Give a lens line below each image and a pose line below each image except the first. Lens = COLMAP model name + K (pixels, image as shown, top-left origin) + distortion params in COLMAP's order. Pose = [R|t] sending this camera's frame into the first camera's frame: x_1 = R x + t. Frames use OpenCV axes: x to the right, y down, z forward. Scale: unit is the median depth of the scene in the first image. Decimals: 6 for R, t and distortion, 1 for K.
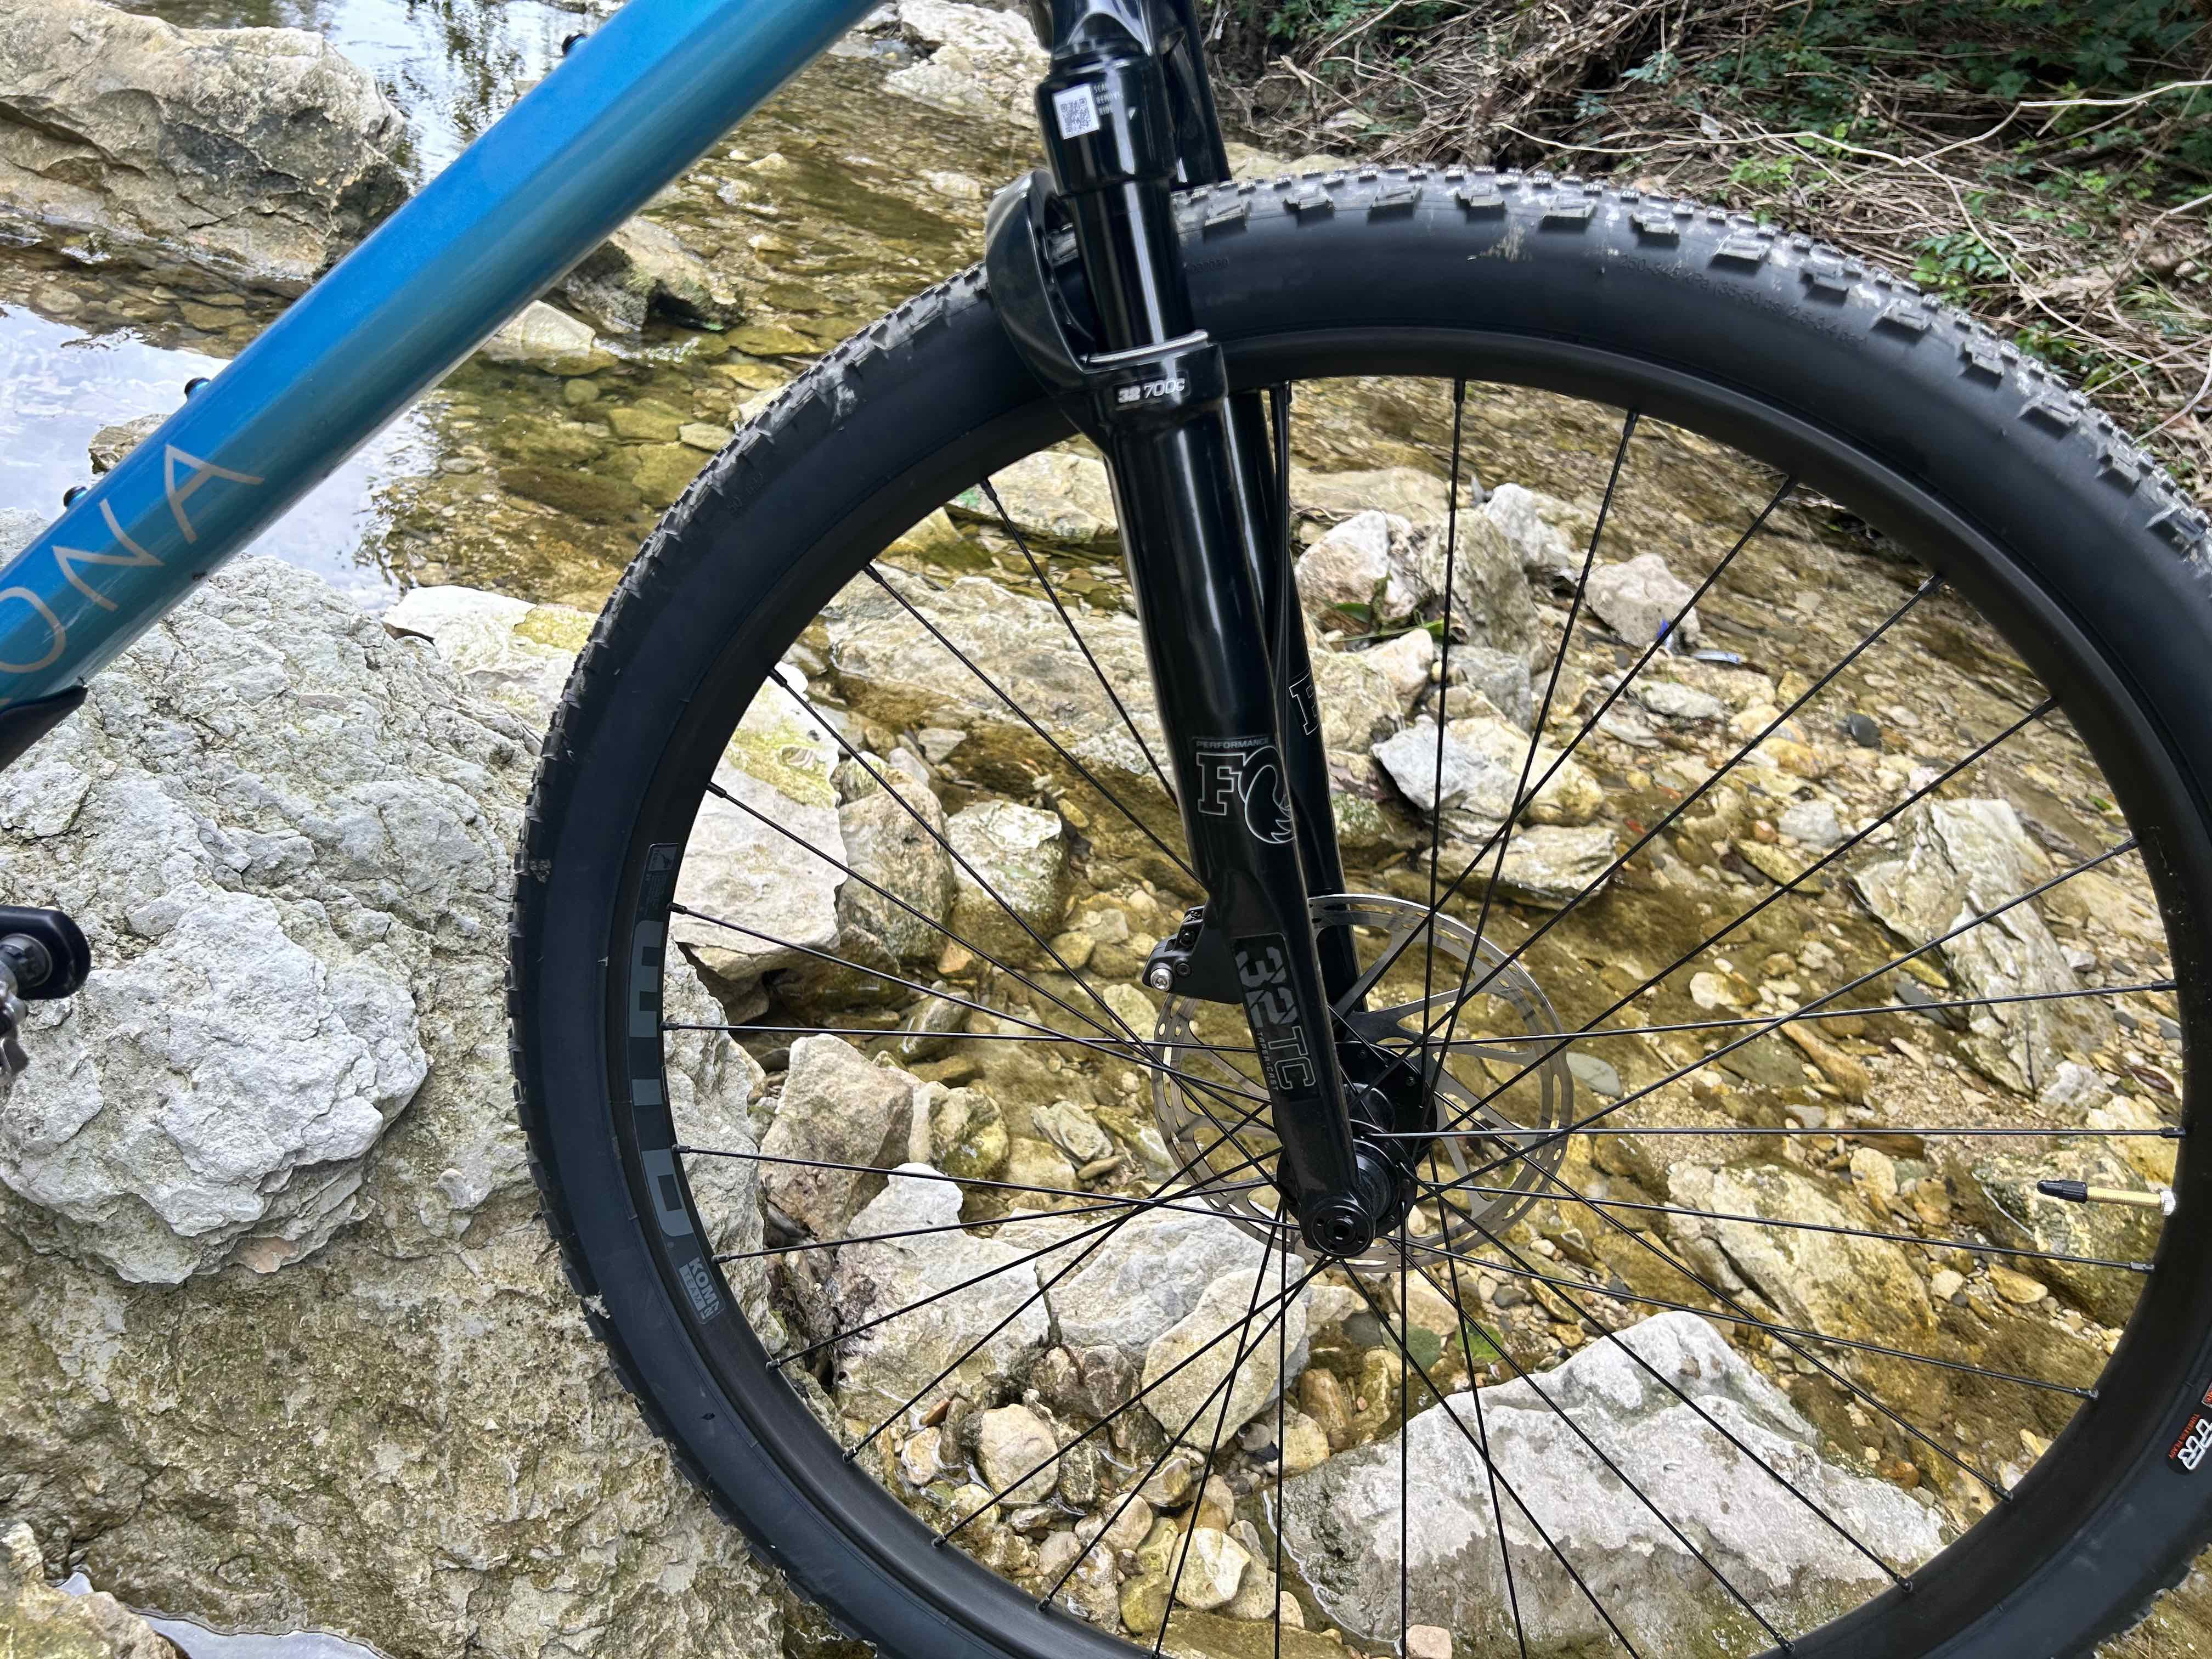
lens RADIAL K [[1684.5, 0, 1106.0], [0, 1684.5, 829.5], [0, 0, 1]] dist [0.056027, -0.061984]
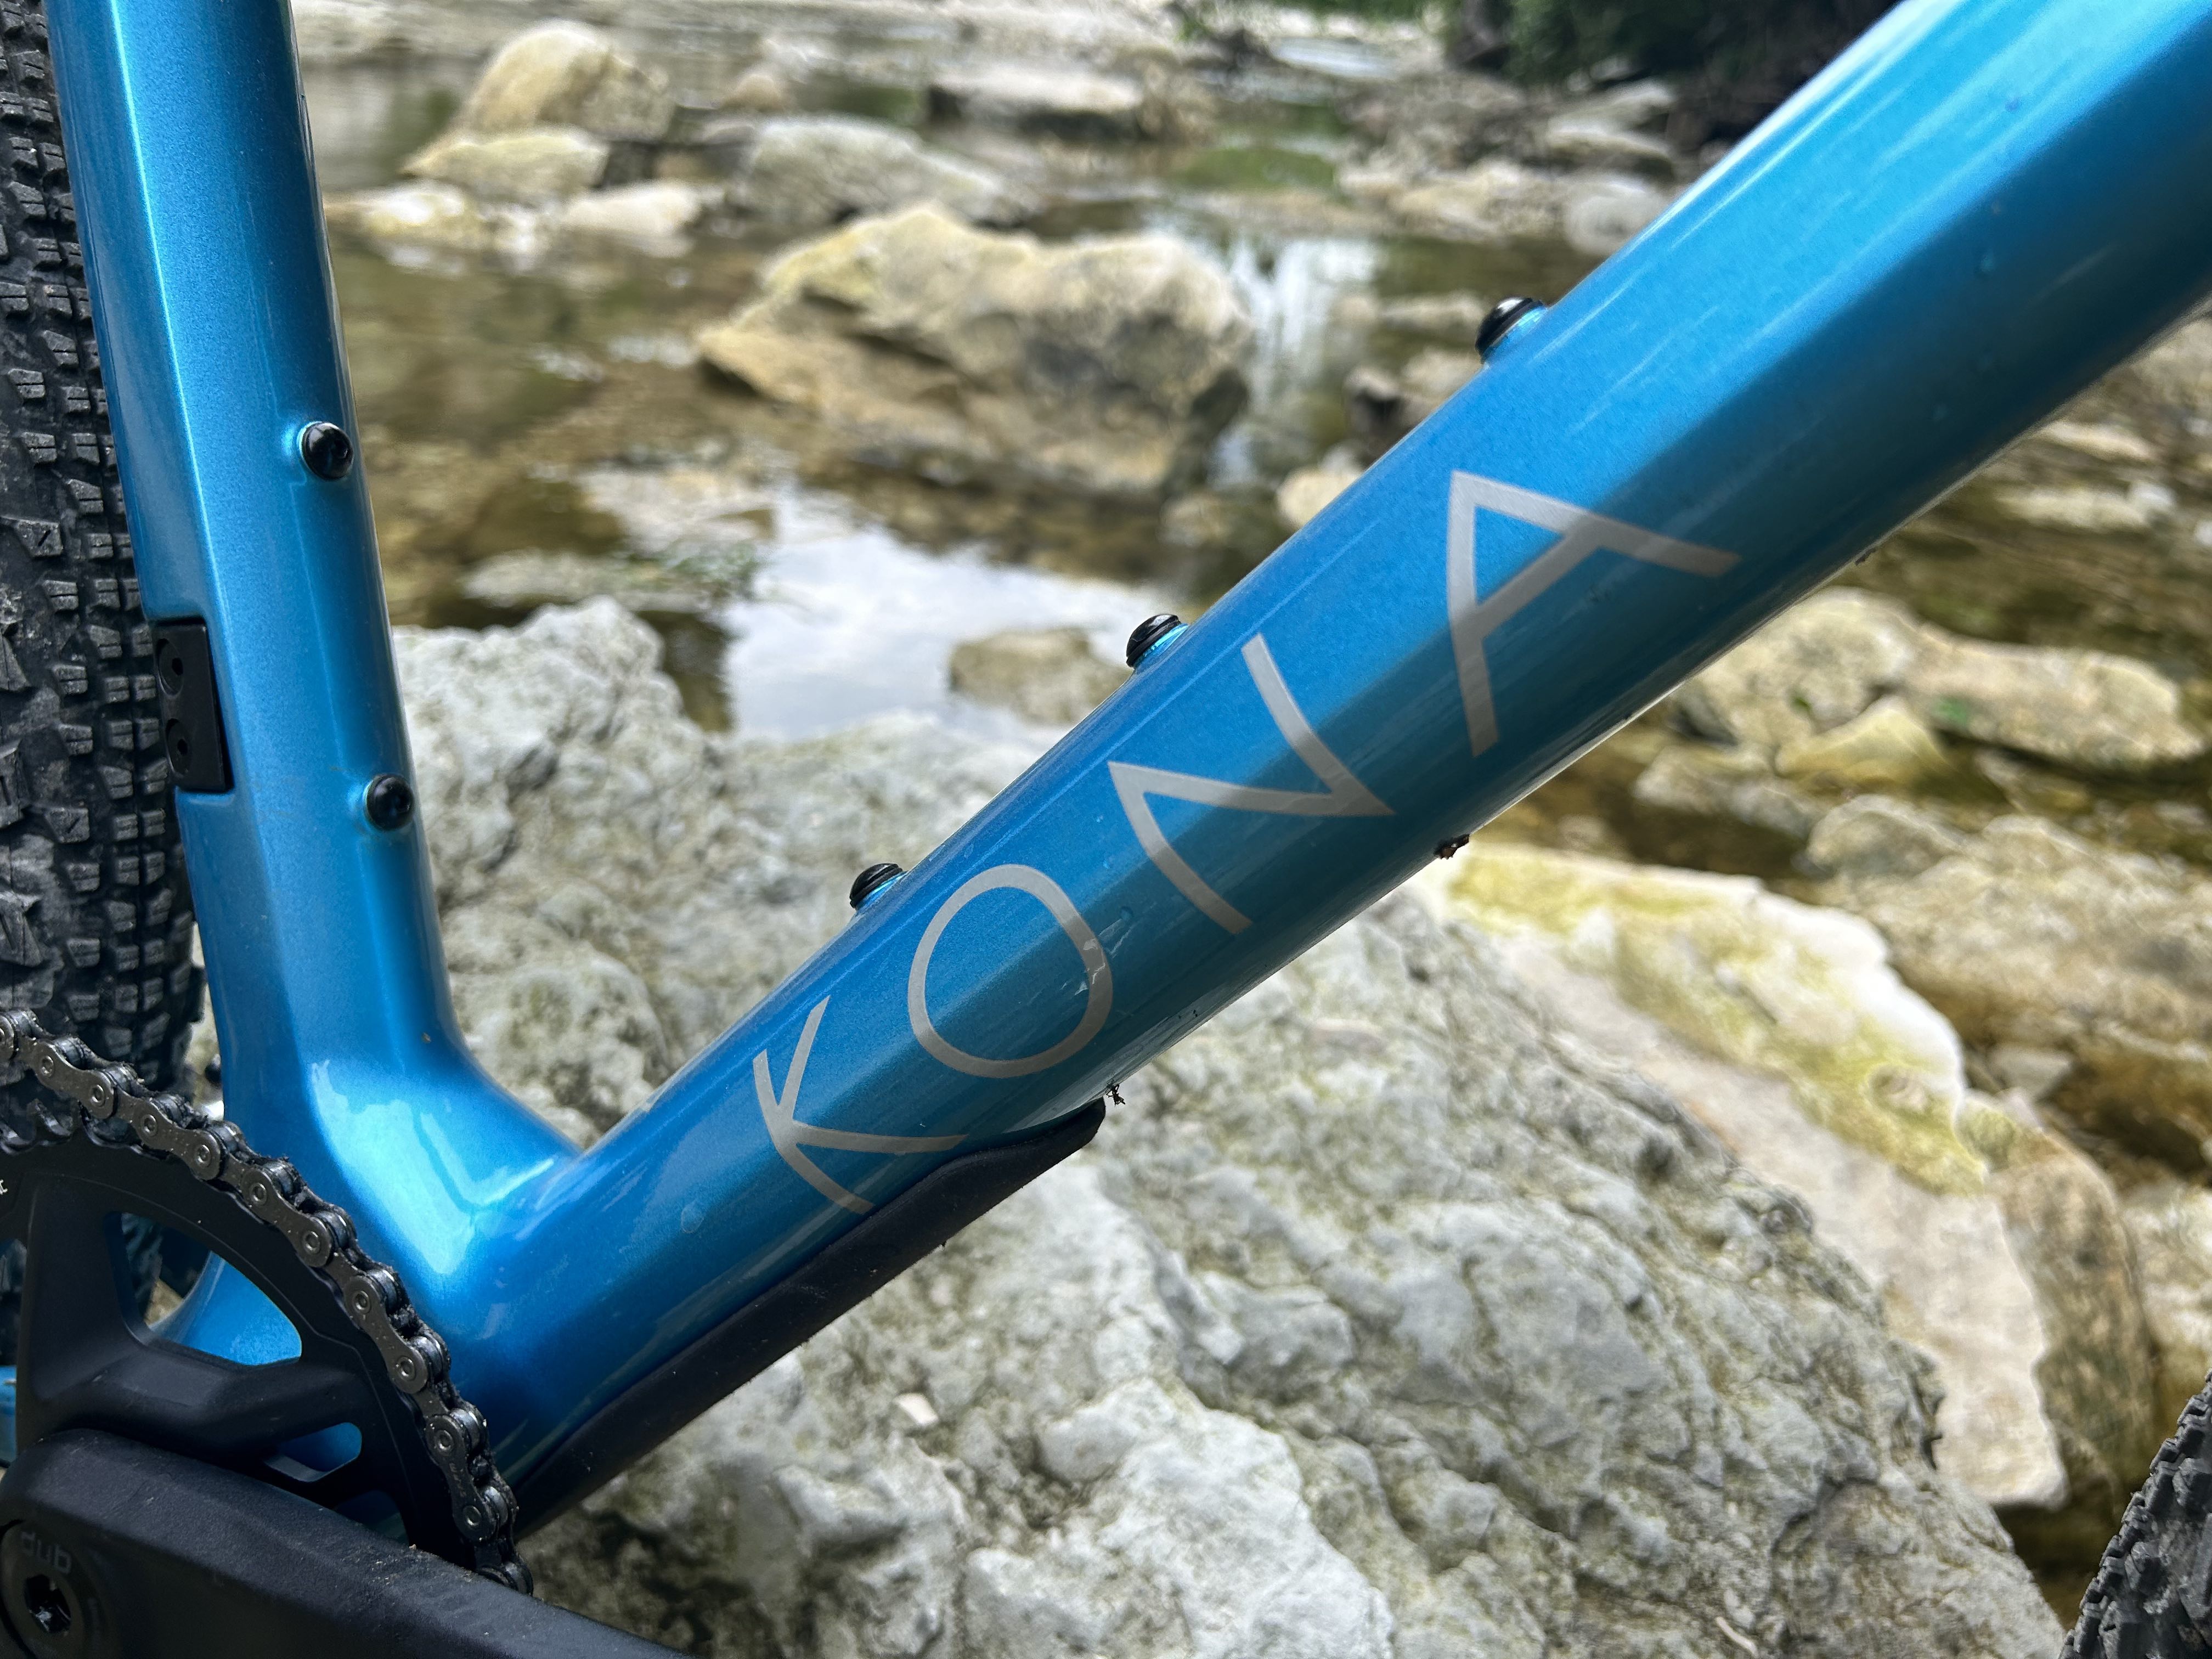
lens RADIAL K [[1717.7, 0, 1104.4], [0, 1717.7, 781.2], [0, 0, 1]] dist [0.076693, -0.210300]
pose [[0.919350, 0.010702, -0.393296, -0.220060], [-0.074297, 0.986367, -0.146831, -0.049472], [0.386363, 0.164210, 0.907611, 0.305849]]
